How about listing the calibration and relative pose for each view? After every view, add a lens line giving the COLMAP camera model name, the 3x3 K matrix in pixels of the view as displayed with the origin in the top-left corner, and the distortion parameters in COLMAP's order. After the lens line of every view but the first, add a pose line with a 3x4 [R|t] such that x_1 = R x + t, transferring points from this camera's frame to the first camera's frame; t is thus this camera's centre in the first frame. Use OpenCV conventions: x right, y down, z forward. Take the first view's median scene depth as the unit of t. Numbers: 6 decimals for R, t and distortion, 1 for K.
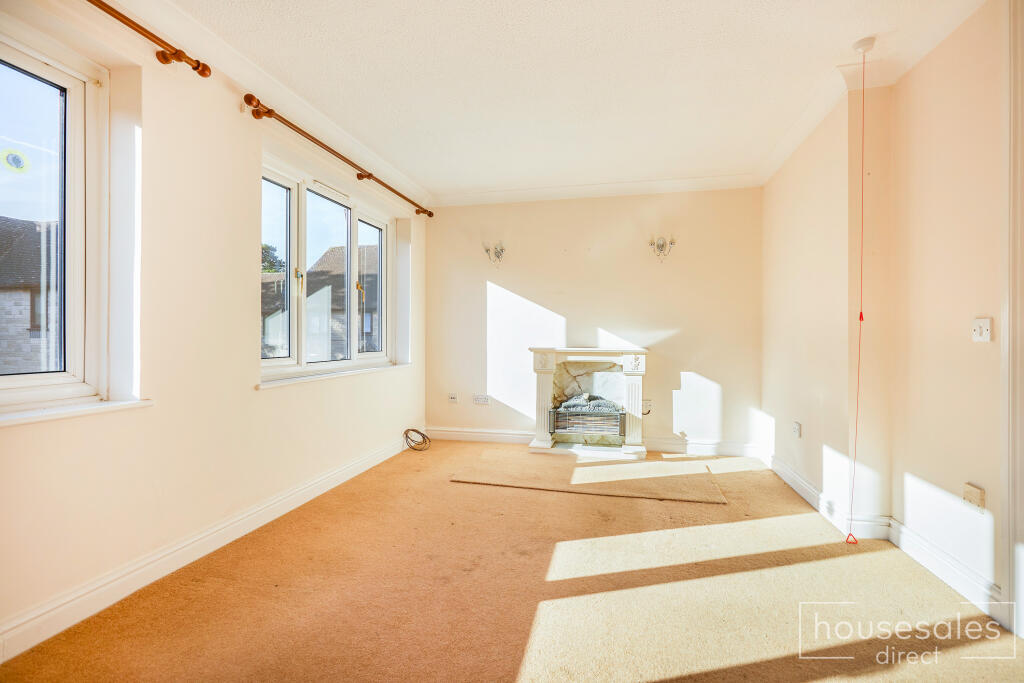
lens RADIAL K [[472.3, 0, 505.3], [0, 472.3, 339.0], [0, 0, 1]] dist [0.009191, -0.000082]
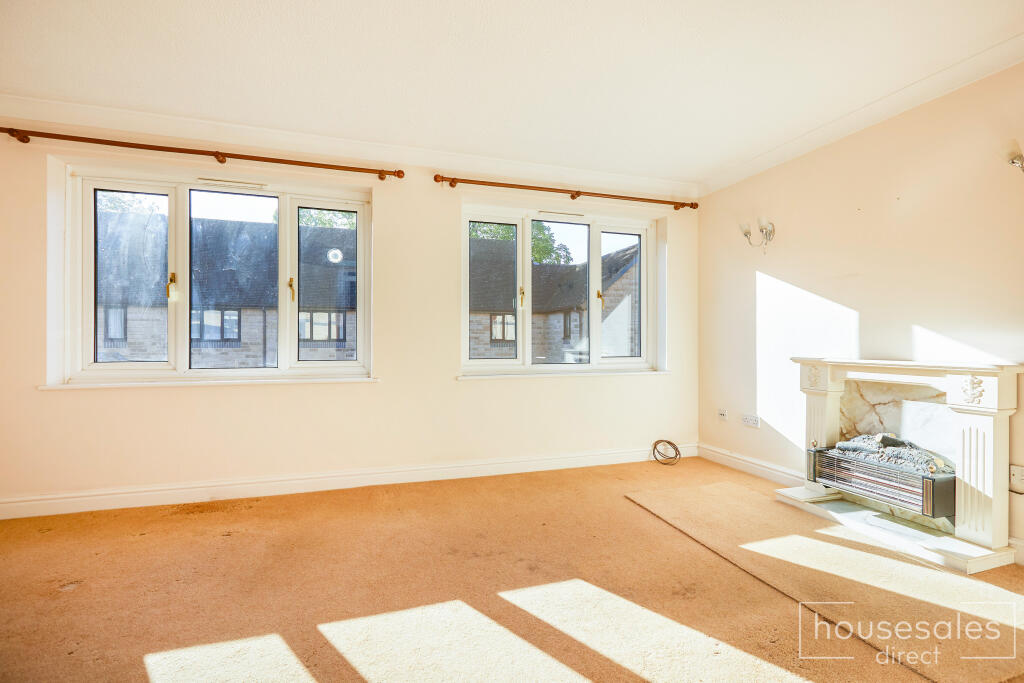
lens RADIAL K [[472.3, 0, 516.9], [0, 472.3, 343.2], [0, 0, 1]] dist [0.009191, -0.000082]
pose [[0.504714, 0.000759, -0.863286, 0.467028], [-0.006097, 0.999978, -0.002685, 0.001103], [0.863265, 0.006618, 0.504708, 0.270087]]
